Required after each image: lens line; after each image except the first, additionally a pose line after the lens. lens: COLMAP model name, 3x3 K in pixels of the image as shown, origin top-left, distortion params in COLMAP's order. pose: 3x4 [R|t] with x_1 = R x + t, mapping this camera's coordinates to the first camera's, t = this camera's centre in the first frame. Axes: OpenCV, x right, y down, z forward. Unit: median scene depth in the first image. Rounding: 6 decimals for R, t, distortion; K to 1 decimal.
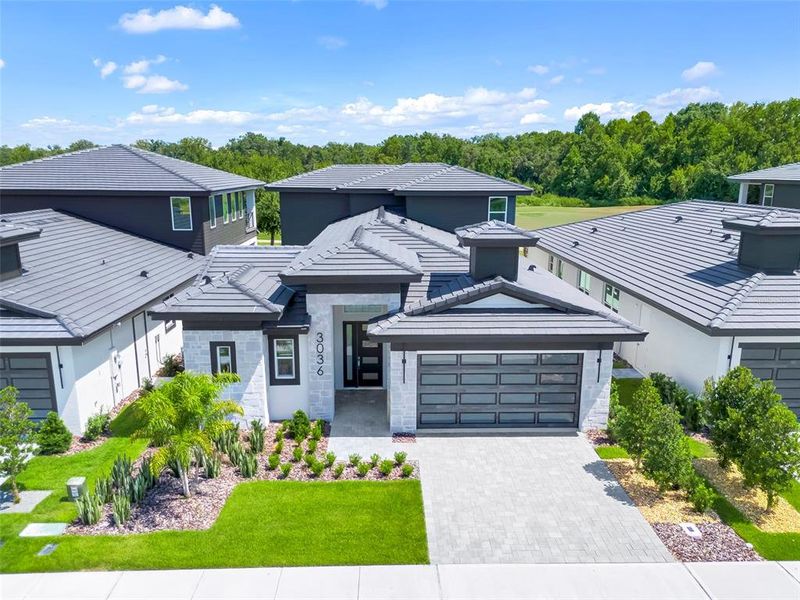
lens RADIAL K [[581.0, 0, 400.0], [0, 581.0, 300.0], [0, 0, 1]] dist [0.061871, -0.056642]
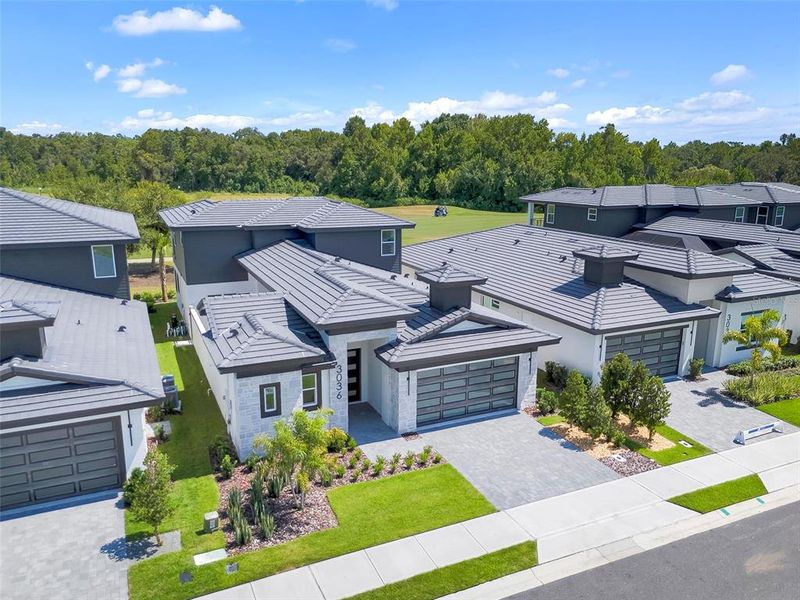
lens RADIAL K [[581.0, 0, 400.0], [0, 581.0, 300.0], [0, 0, 1]] dist [0.061871, -0.056642]
pose [[0.923247, -0.087704, 0.374062, -0.470495], [0.084487, 0.996110, 0.025023, -0.103786], [-0.374802, 0.008501, 0.927066, -0.211722]]
